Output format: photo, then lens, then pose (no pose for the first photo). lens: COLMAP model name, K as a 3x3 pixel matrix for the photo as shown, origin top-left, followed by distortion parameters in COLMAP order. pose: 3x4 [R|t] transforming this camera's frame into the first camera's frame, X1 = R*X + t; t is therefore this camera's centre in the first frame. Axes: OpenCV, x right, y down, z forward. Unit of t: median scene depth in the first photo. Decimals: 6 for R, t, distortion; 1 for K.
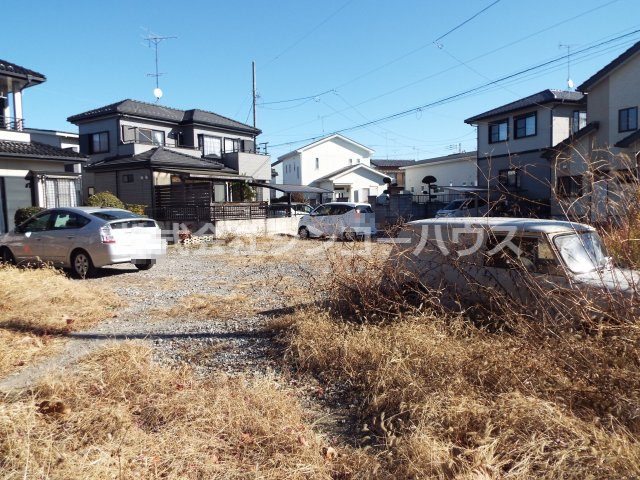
lens RADIAL K [[465.6, 0, 322.7], [0, 465.6, 244.5], [0, 0, 1]] dist [0.004865, -0.005344]
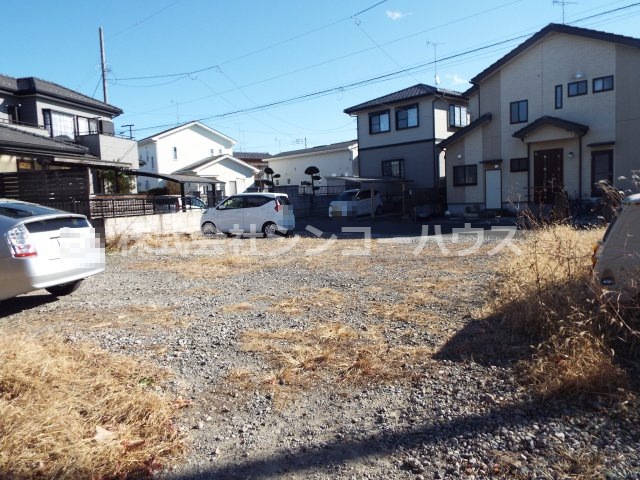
lens RADIAL K [[465.6, 0, 325.5], [0, 465.6, 240.6], [0, 0, 1]] dist [0.004865, -0.005344]
pose [[0.936576, -0.049126, 0.347005, -0.106483], [0.048320, 0.998772, 0.010980, -0.003980], [-0.347119, 0.006484, 0.937799, 0.110440]]
